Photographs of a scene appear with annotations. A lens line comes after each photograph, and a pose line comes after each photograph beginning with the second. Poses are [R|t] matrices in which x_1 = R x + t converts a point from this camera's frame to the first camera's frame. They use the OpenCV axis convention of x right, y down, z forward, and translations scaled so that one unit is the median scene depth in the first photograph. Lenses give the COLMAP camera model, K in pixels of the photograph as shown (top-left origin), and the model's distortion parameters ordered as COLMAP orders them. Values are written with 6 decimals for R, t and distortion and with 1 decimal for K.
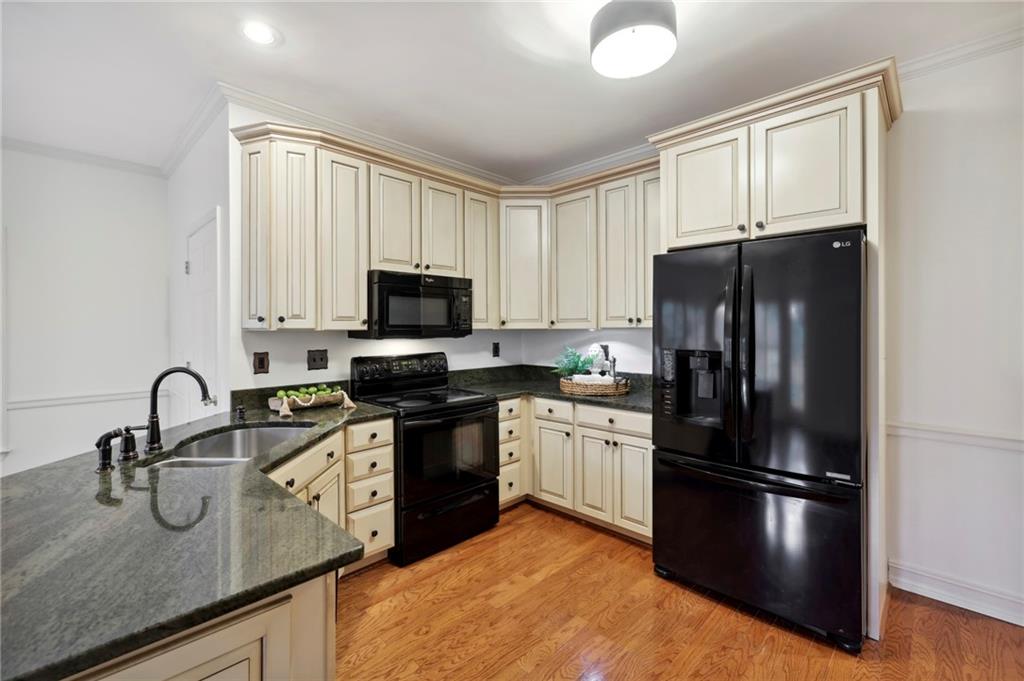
lens RADIAL K [[437.5, 0, 501.3], [0, 437.5, 326.6], [0, 0, 1]] dist [0.001604, -0.001353]
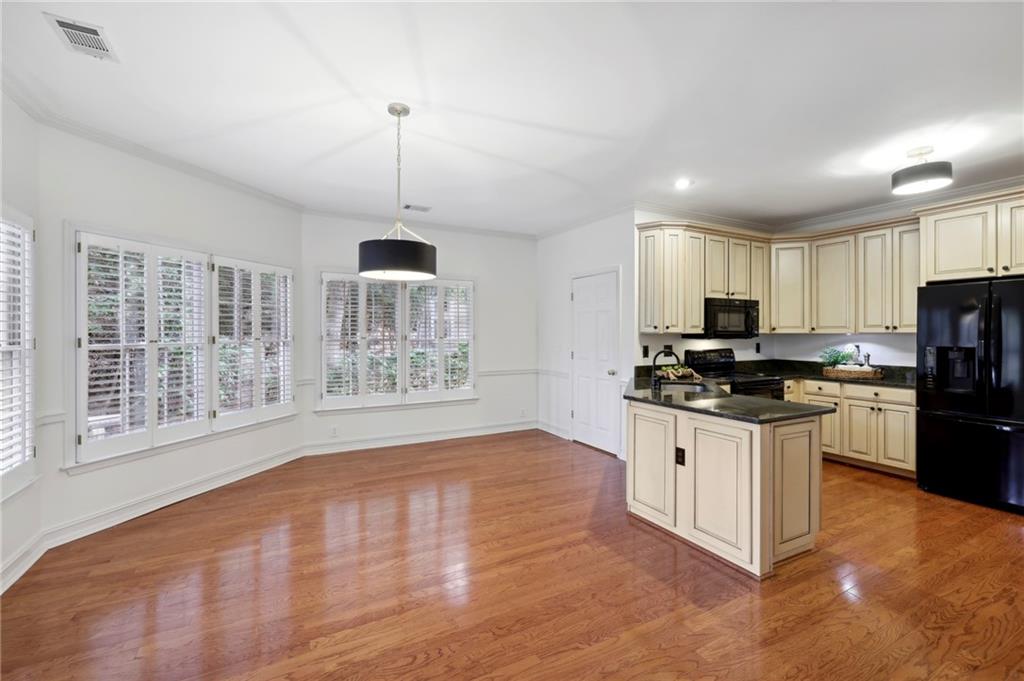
lens RADIAL K [[437.5, 0, 505.5], [0, 437.5, 331.5], [0, 0, 1]] dist [0.001604, -0.001353]
pose [[0.957143, 0.003233, -0.289597, -0.525400], [-0.002794, 0.999994, 0.001928, -0.001148], [0.289601, -0.001036, 0.957147, -0.799959]]
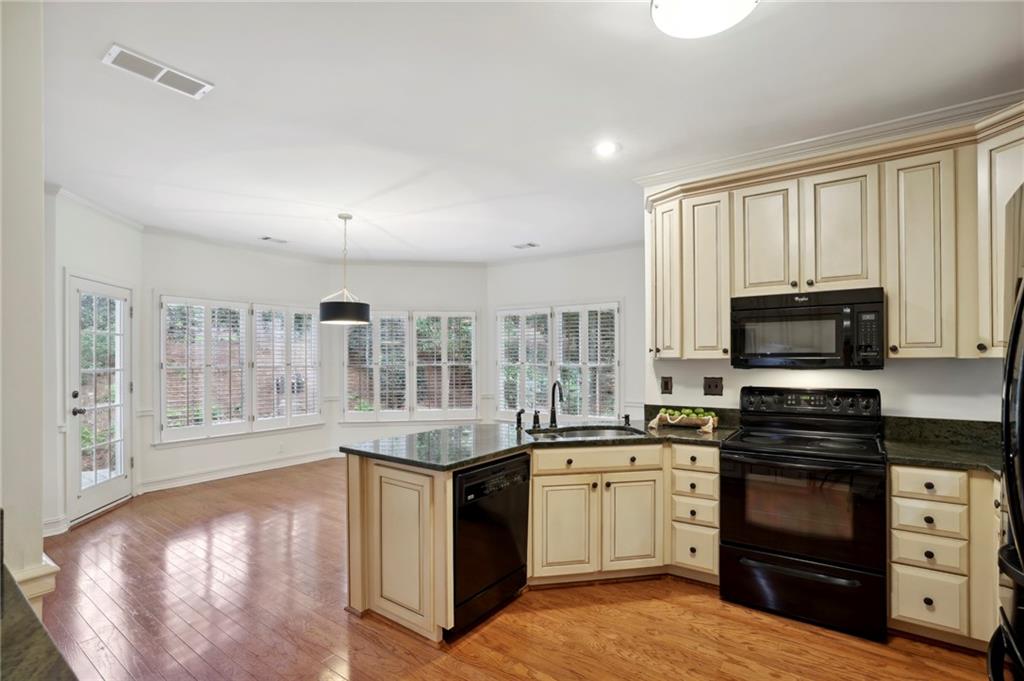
lens RADIAL K [[482.4, 0, 524.6], [0, 482.4, 359.4], [0, 0, 1]] dist [-0.016642, 0.000407]
pose [[0.175807, 0.006498, -0.984403, 0.657941], [0.007424, 0.999941, 0.007926, -0.003683], [0.984397, -0.008702, 0.175748, 0.328442]]
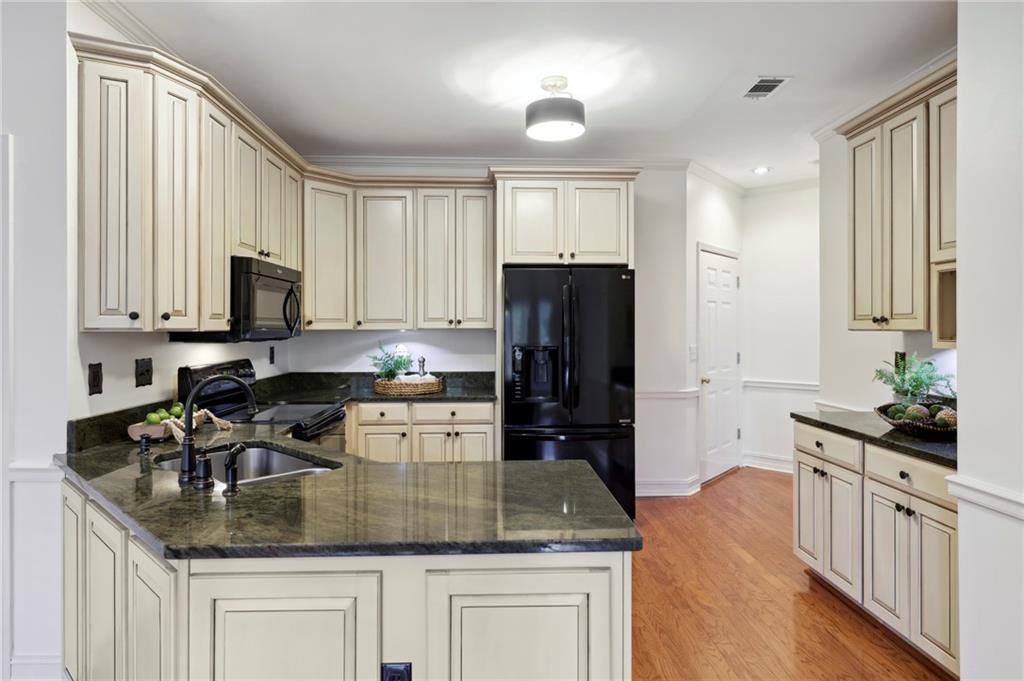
lens RADIAL K [[588.5, 0, 512.7], [0, 588.5, 330.4], [0, 0, 1]] dist [0.001091, -0.000253]
pose [[0.674974, -0.000536, 0.737841, -0.714758], [-0.003378, 0.999987, 0.003816, 0.000941], [-0.737834, -0.005068, 0.674964, -0.099347]]
